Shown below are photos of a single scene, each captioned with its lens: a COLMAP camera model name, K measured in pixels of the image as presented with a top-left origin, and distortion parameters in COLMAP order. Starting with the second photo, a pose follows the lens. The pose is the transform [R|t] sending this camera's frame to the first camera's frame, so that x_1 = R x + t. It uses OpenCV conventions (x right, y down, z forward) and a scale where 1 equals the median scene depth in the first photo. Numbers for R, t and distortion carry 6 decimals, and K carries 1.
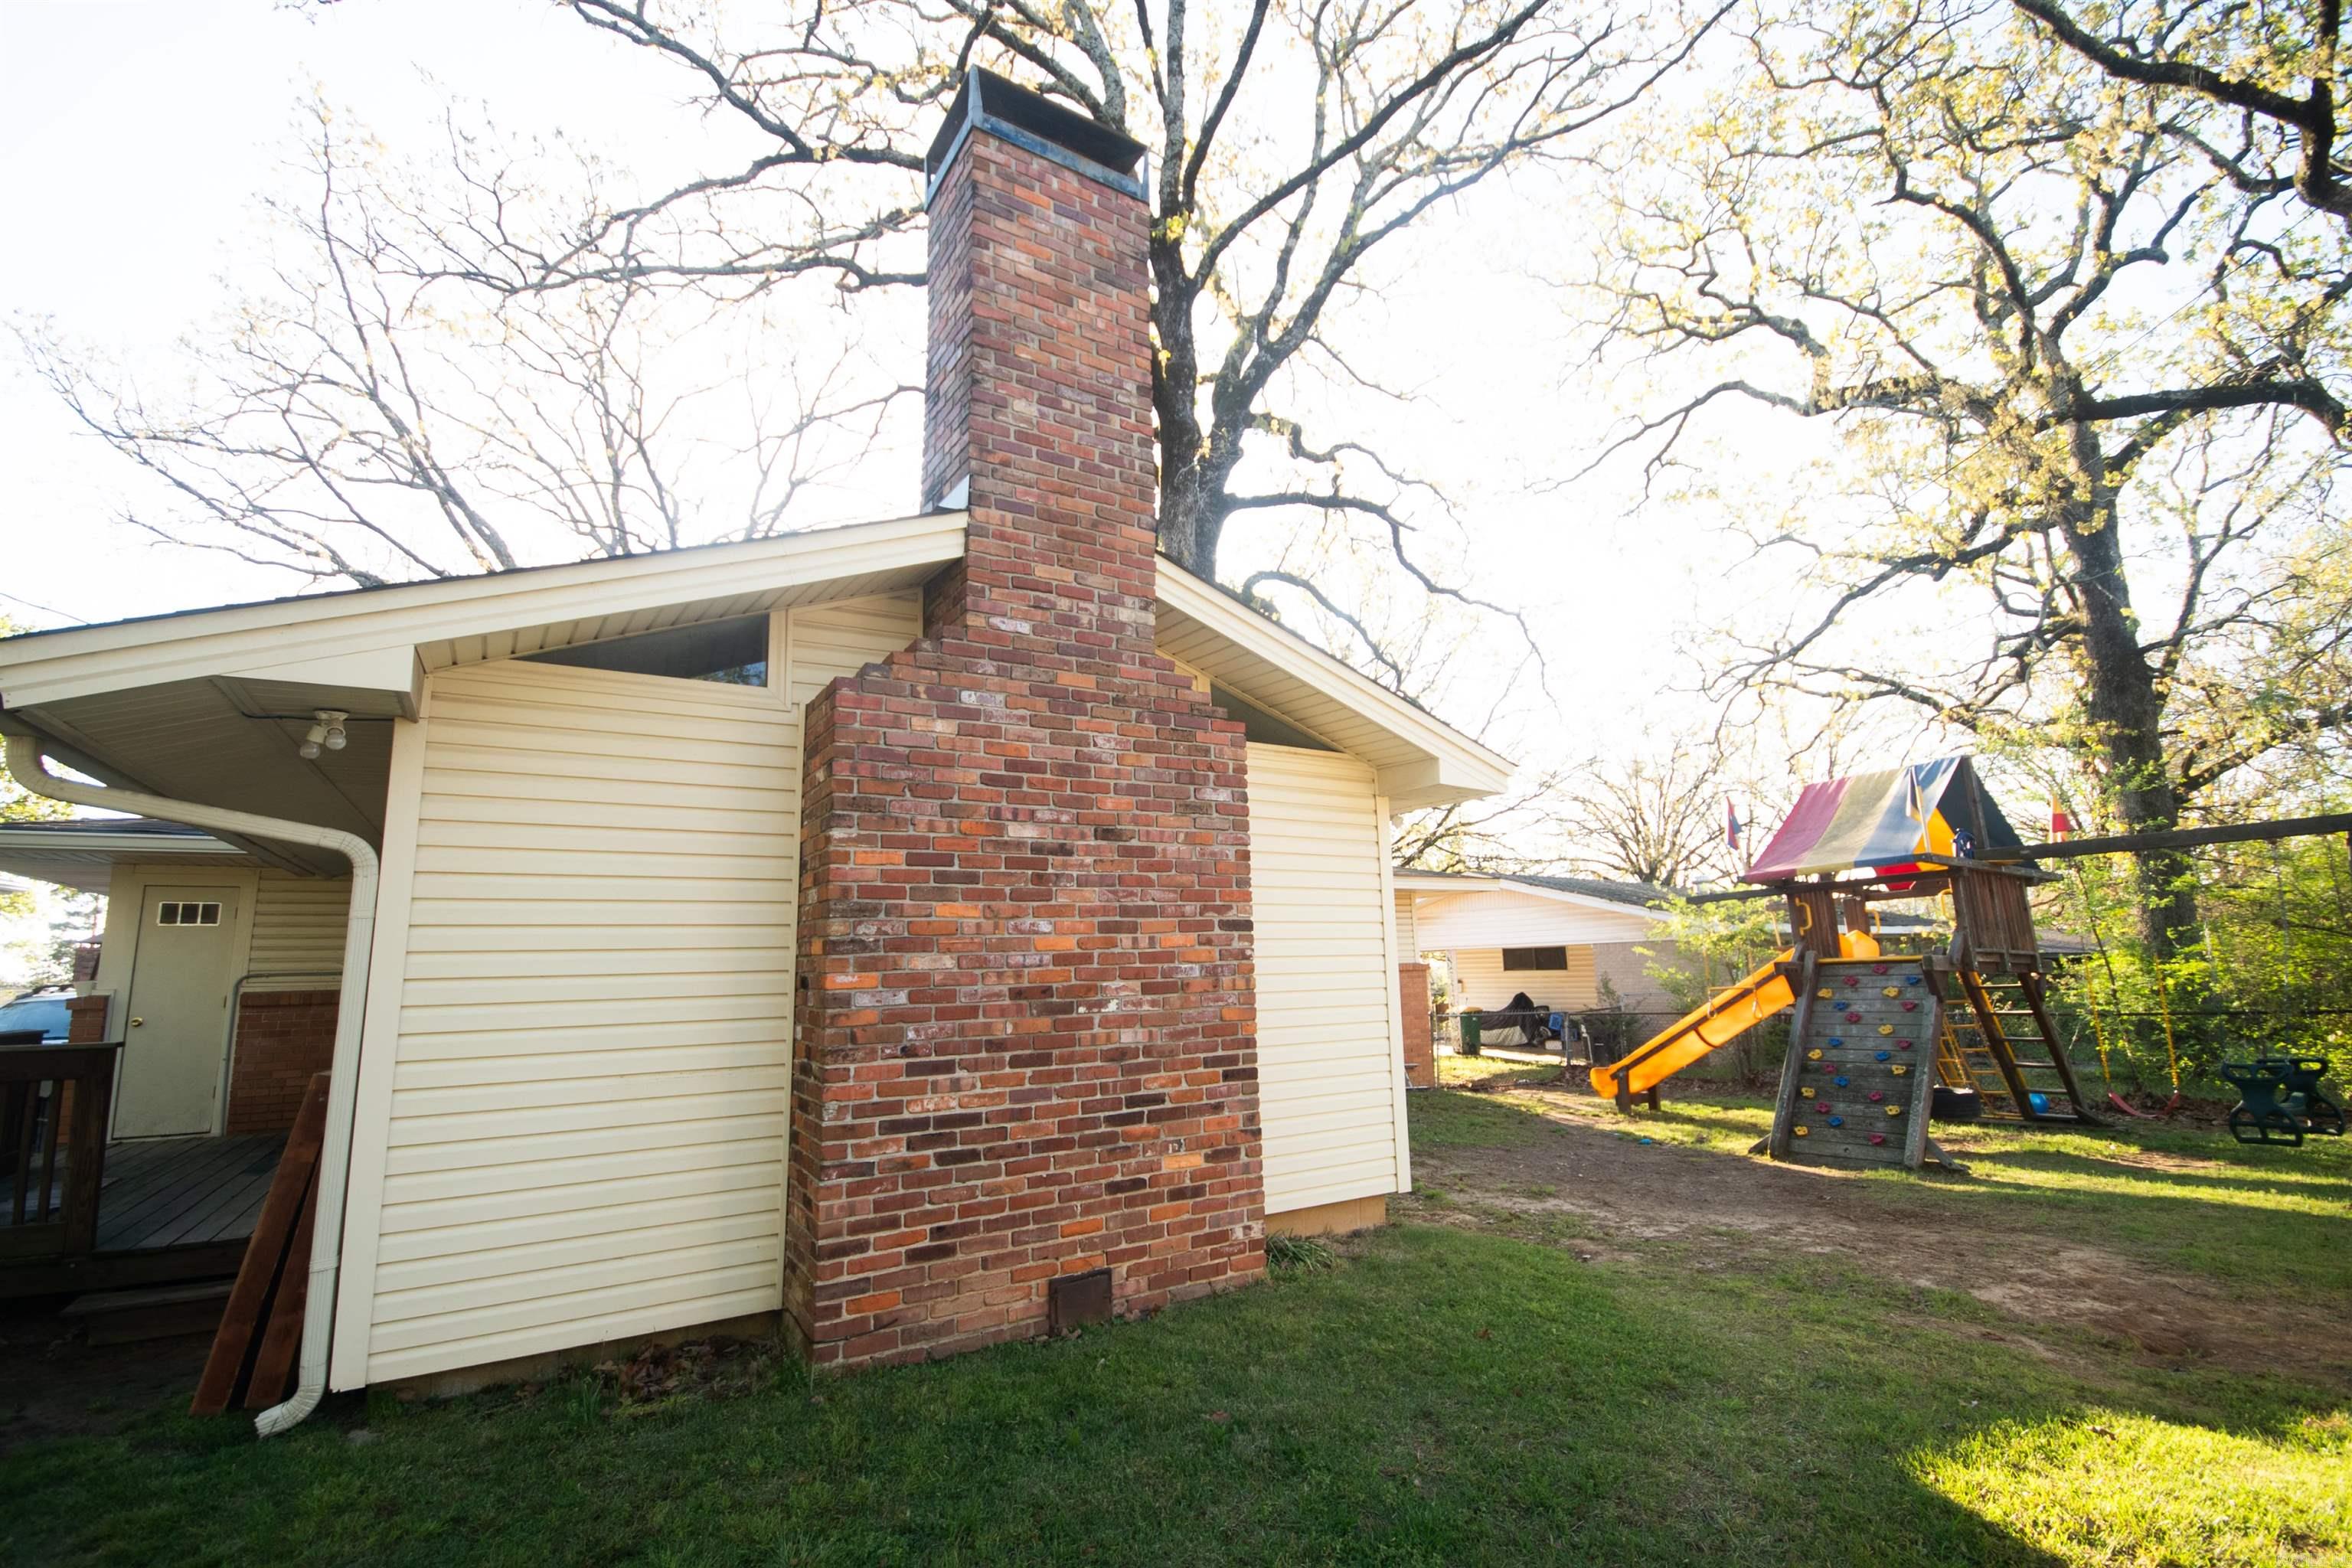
lens RADIAL K [[1039.6, 0, 1185.8], [0, 1039.6, 781.8], [0, 0, 1]] dist [0.006815, -0.011795]
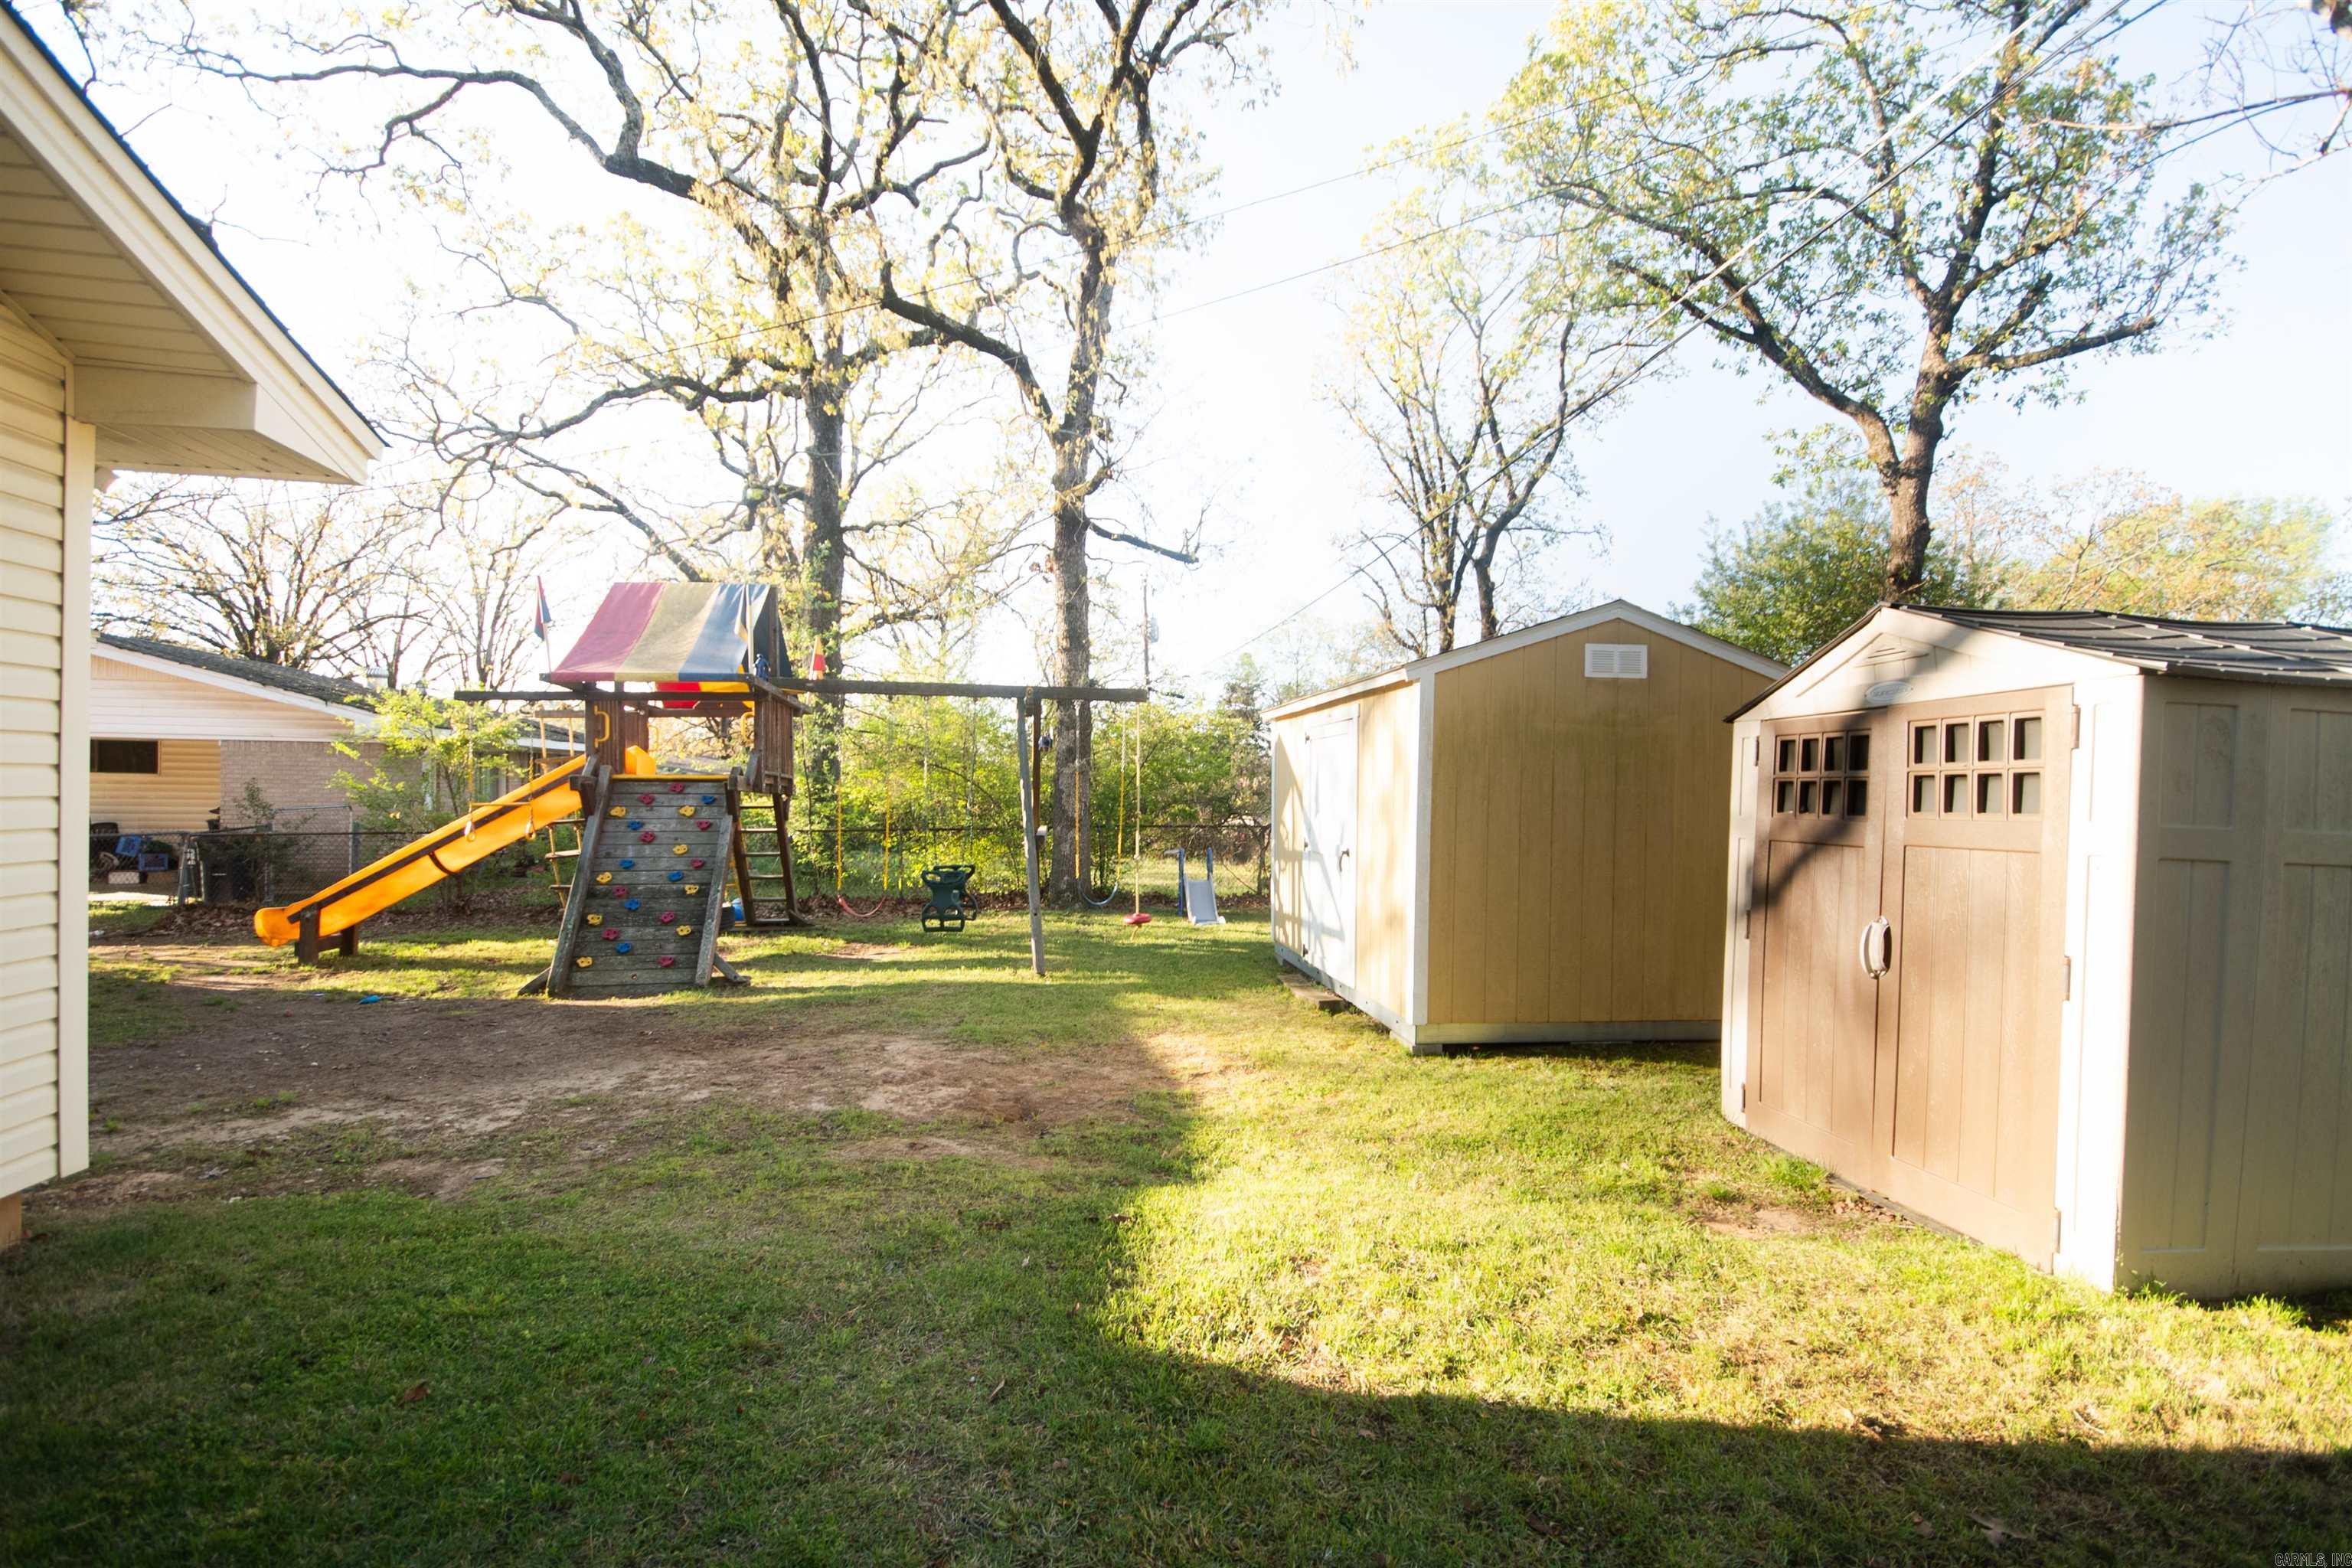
lens RADIAL K [[1057.0, 0, 1177.7], [0, 1057.0, 796.6], [0, 0, 1]] dist [-0.000200, -0.002291]
pose [[0.400492, 0.020071, 0.916081, -0.039353], [-0.192470, 0.979298, 0.062688, 0.039175], [-0.895858, -0.201424, 0.396064, 0.203177]]
